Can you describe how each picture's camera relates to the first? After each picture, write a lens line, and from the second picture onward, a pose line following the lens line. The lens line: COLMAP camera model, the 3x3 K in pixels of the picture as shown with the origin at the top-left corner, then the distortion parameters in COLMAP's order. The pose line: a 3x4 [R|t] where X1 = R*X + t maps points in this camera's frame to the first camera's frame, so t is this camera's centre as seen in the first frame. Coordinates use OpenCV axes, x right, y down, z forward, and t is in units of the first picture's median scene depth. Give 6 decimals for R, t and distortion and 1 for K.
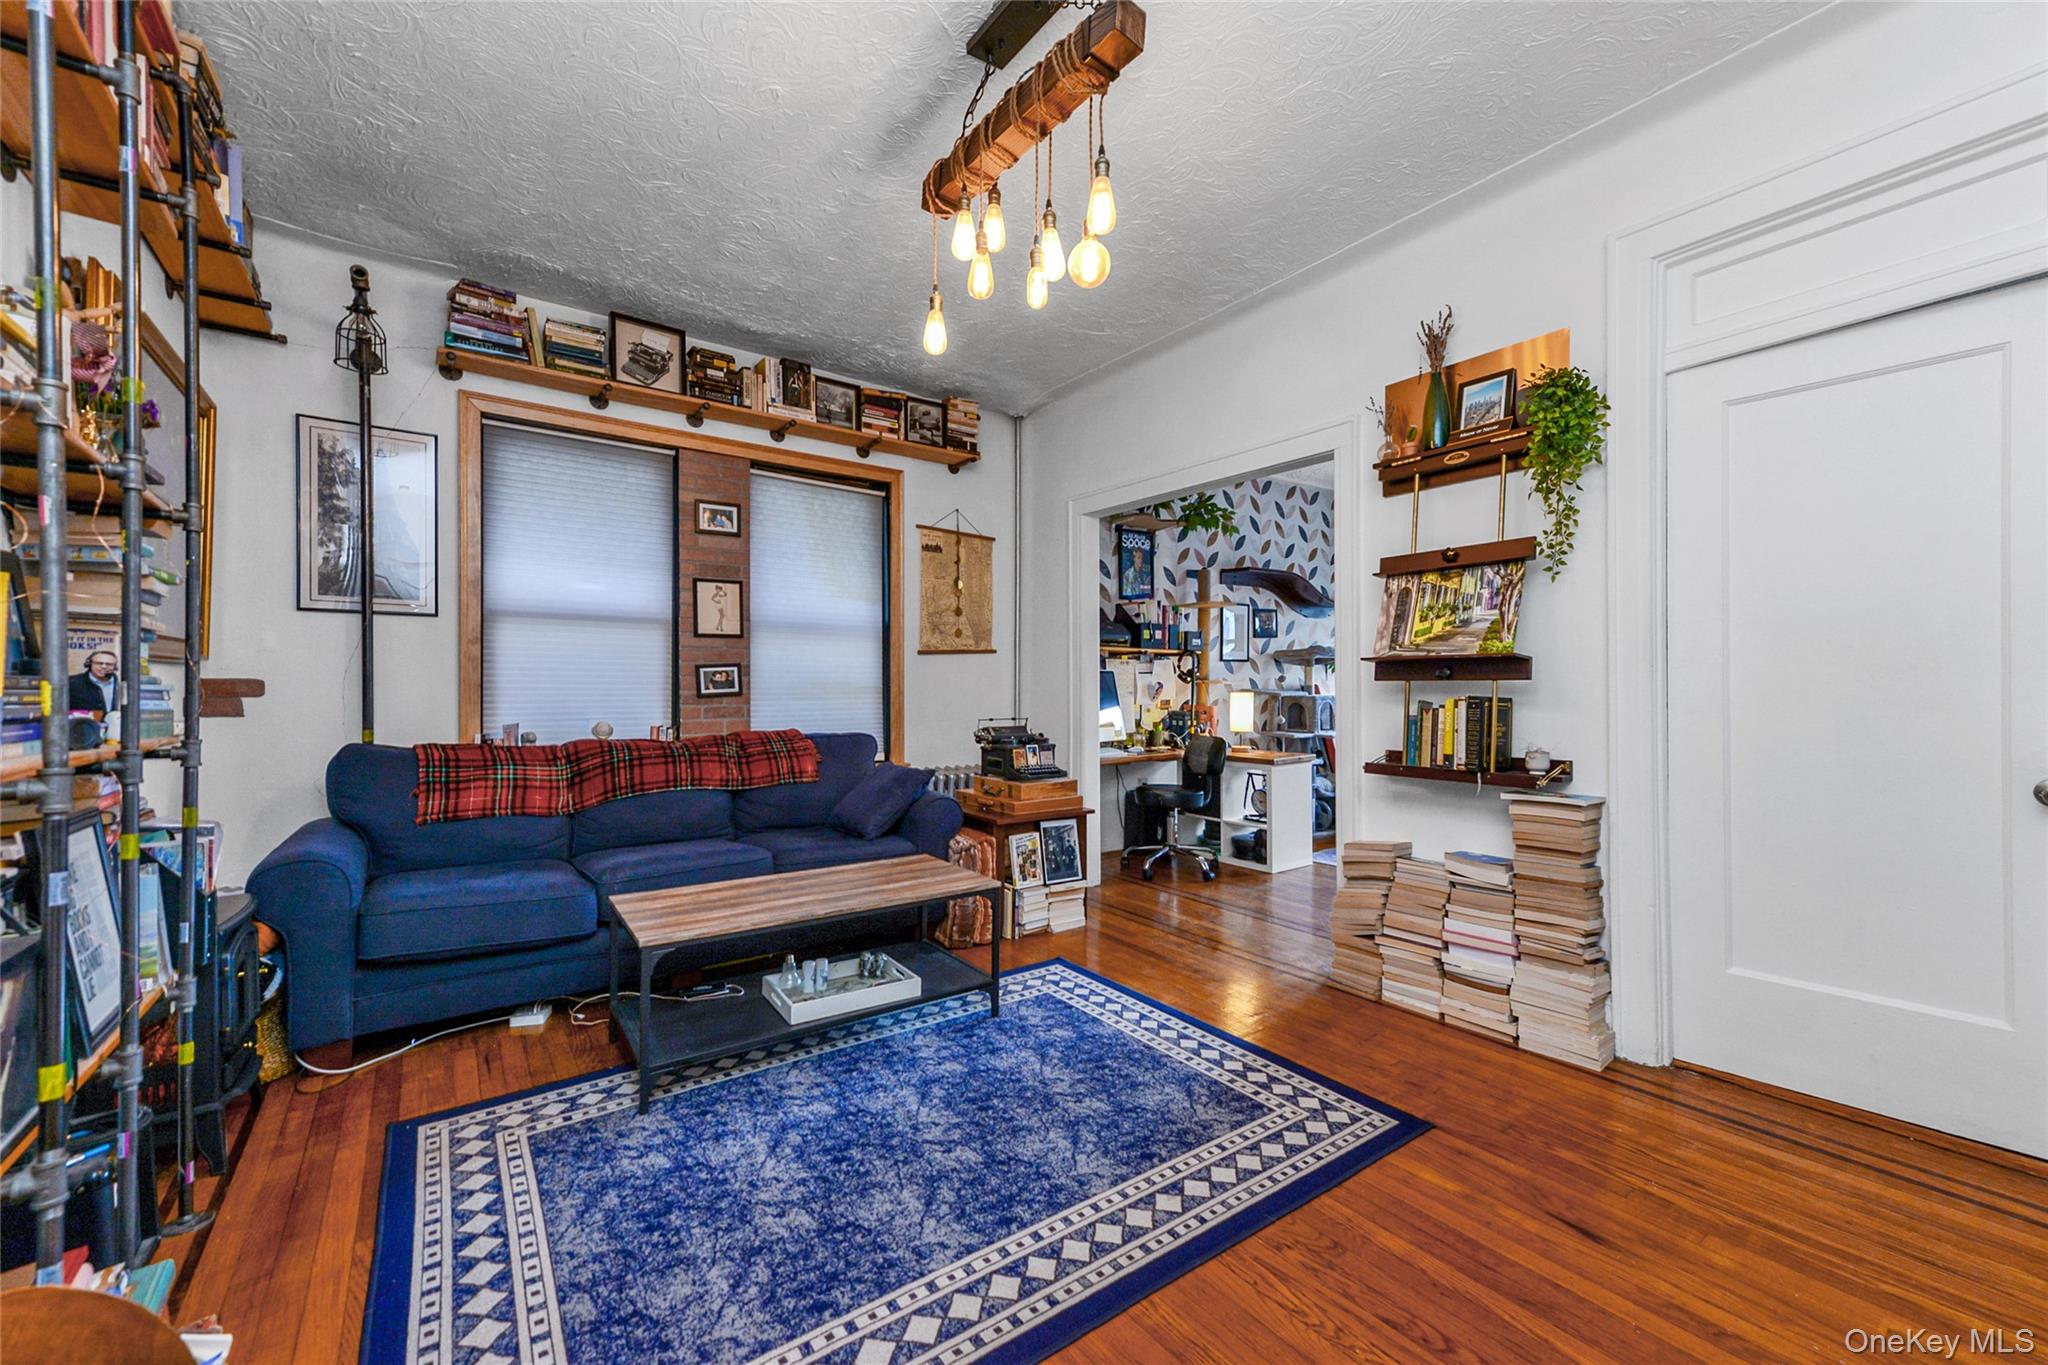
lens RADIAL K [[806.5, 0, 1030.2], [0, 806.5, 686.6], [0, 0, 1]] dist [0.014987, -0.000122]
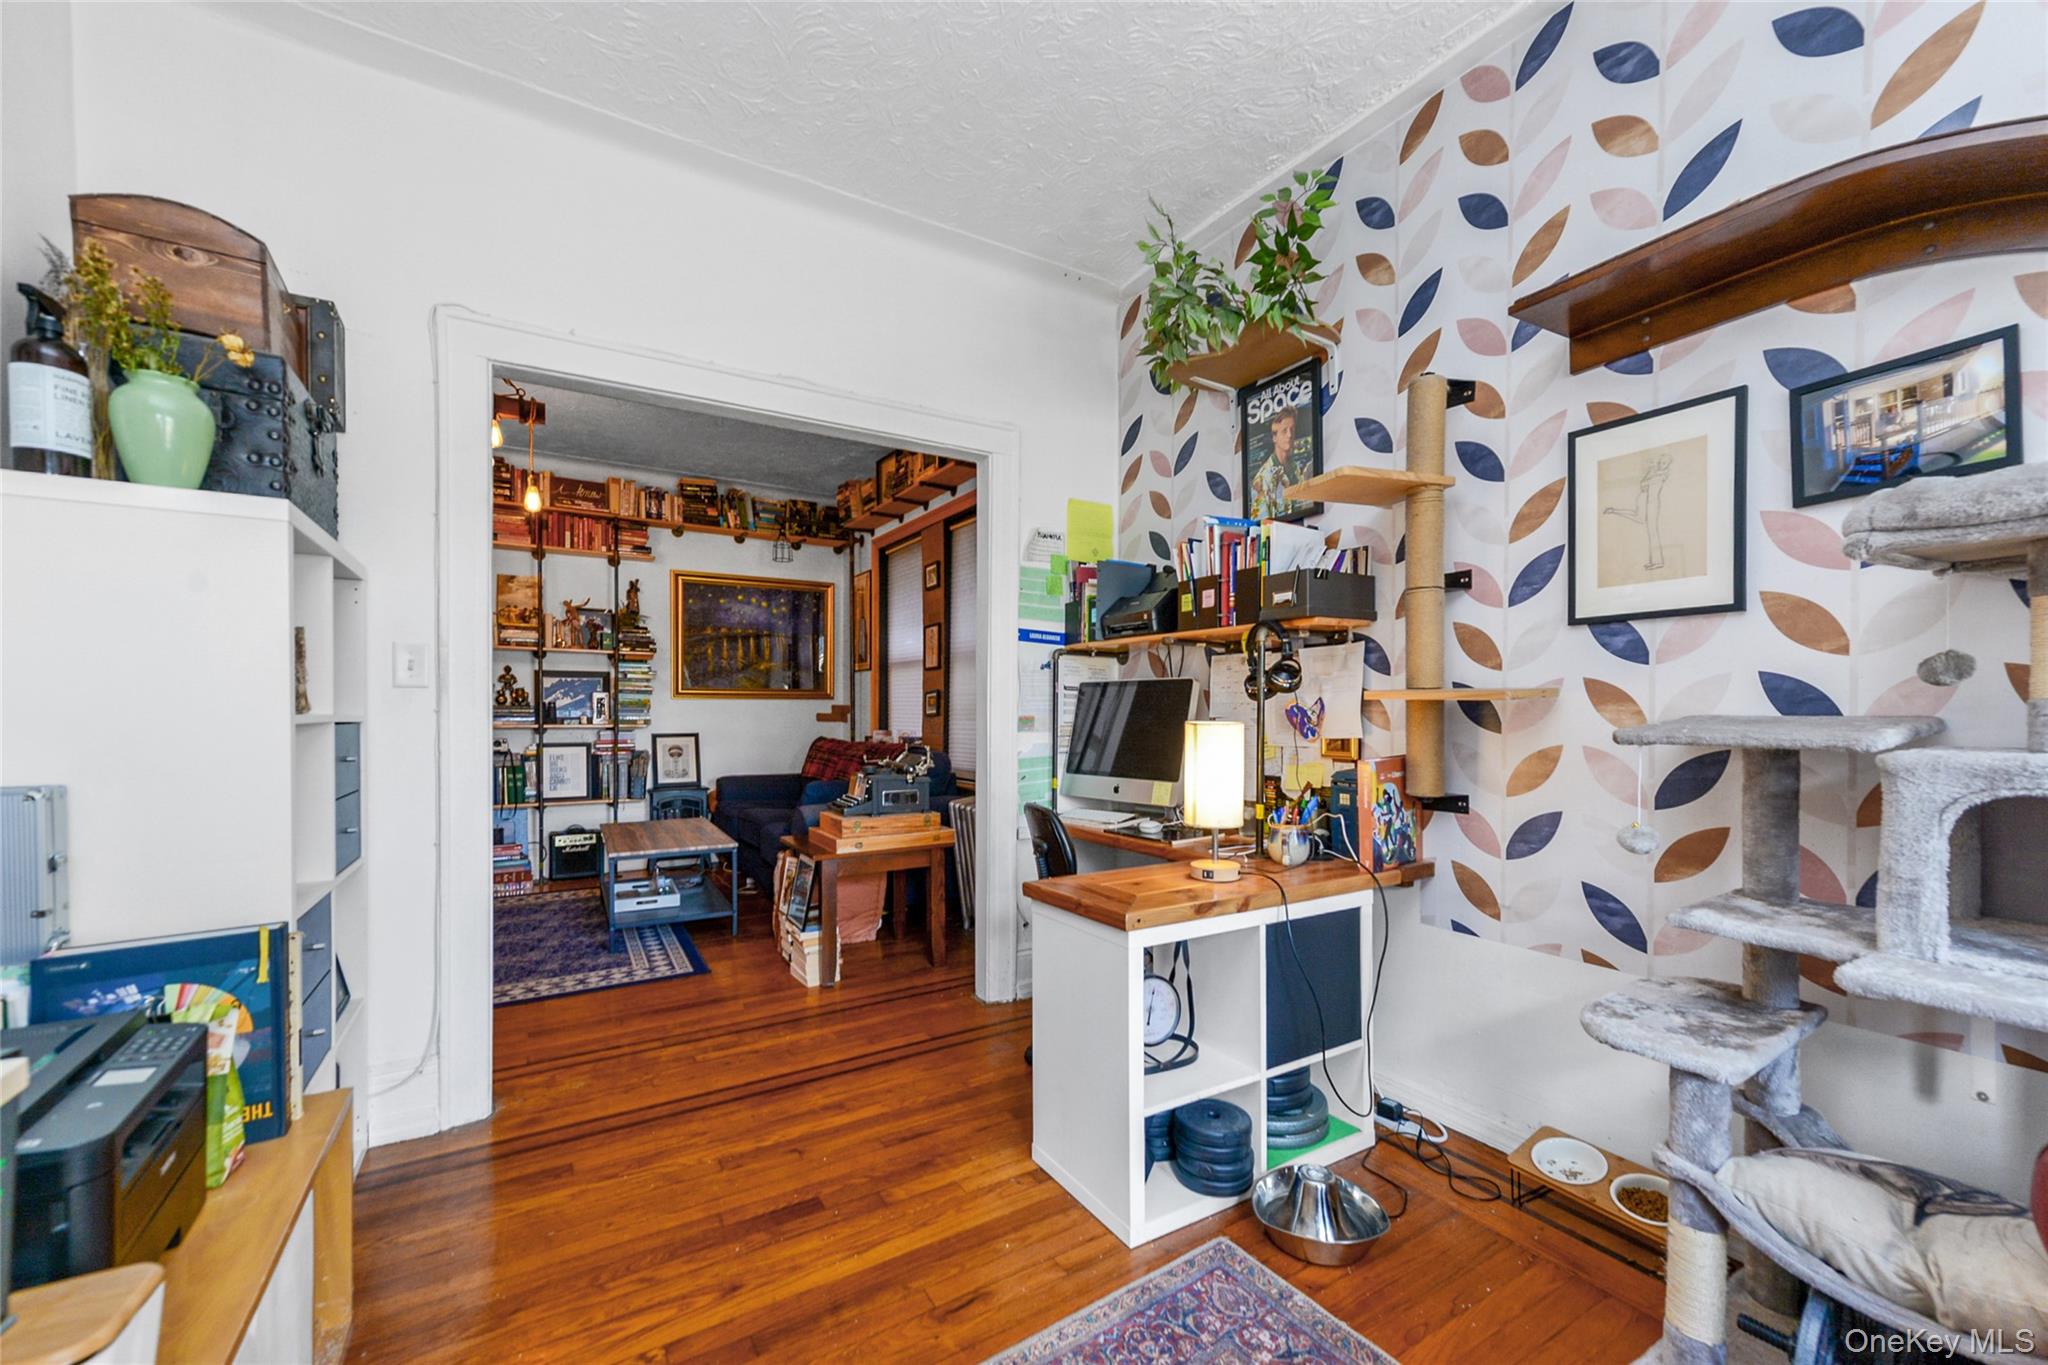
lens RADIAL K [[806.5, 0, 1044.6], [0, 806.5, 723.5], [0, 0, 1]] dist [0.014987, -0.000122]
pose [[-0.075541, 0.016048, -0.997014, 1.186492], [-0.001392, 0.999868, 0.016200, 0.002886], [0.997142, 0.002612, -0.075508, 1.735979]]
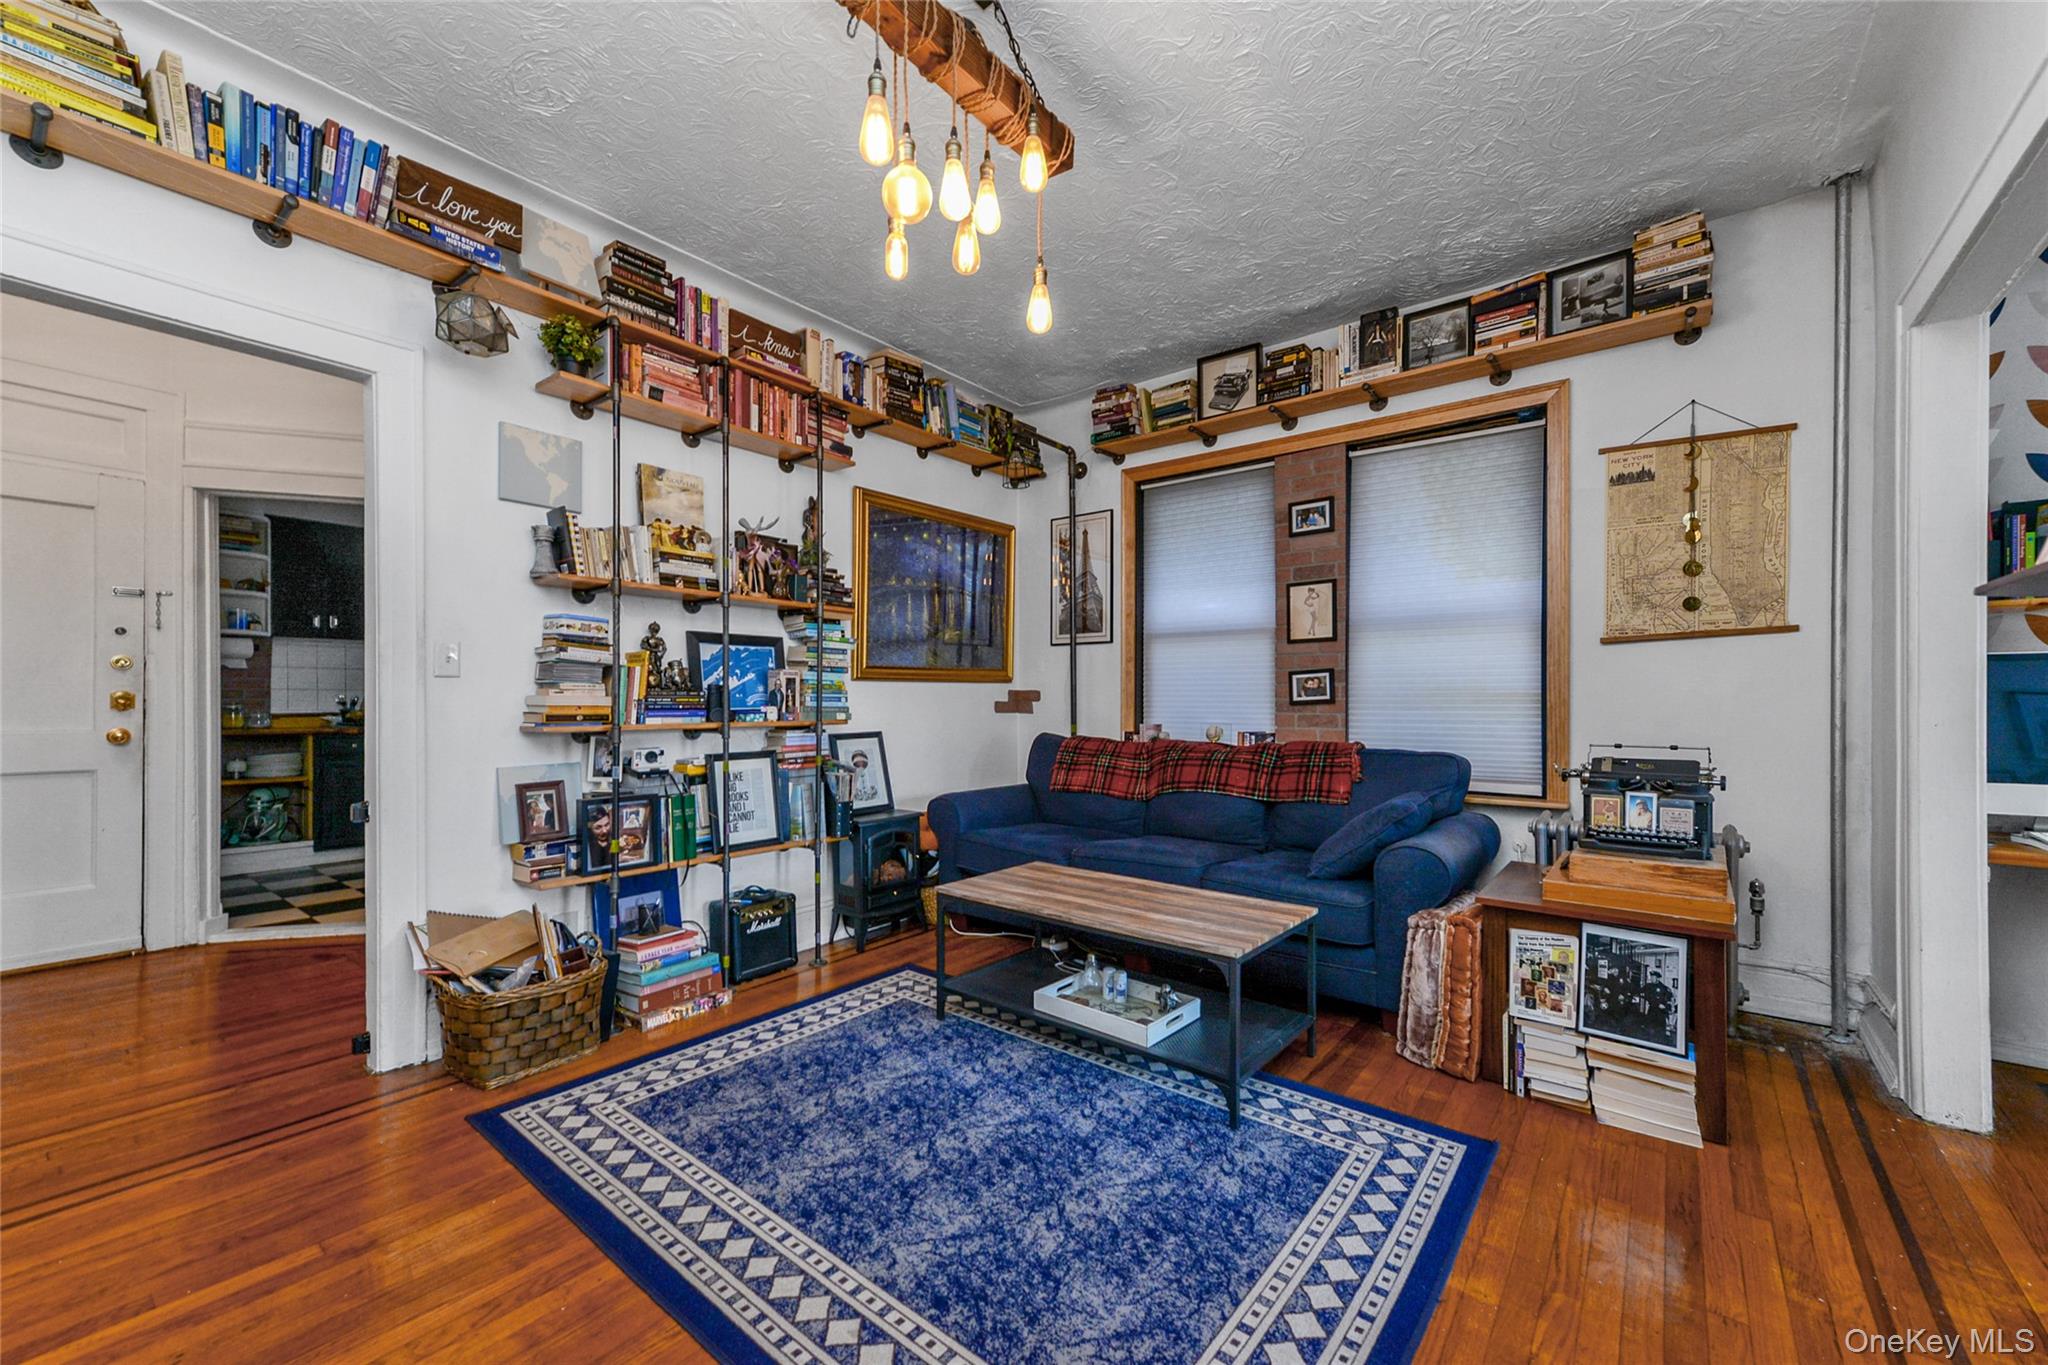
lens RADIAL K [[806.5, 0, 1038.2], [0, 806.5, 700.3], [0, 0, 1]] dist [0.014987, -0.000122]
pose [[0.269919, 0.003451, -0.962877, 0.607970], [0.003220, 0.999985, 0.004486, 0.002911], [0.962878, -0.004311, 0.269904, 0.590522]]
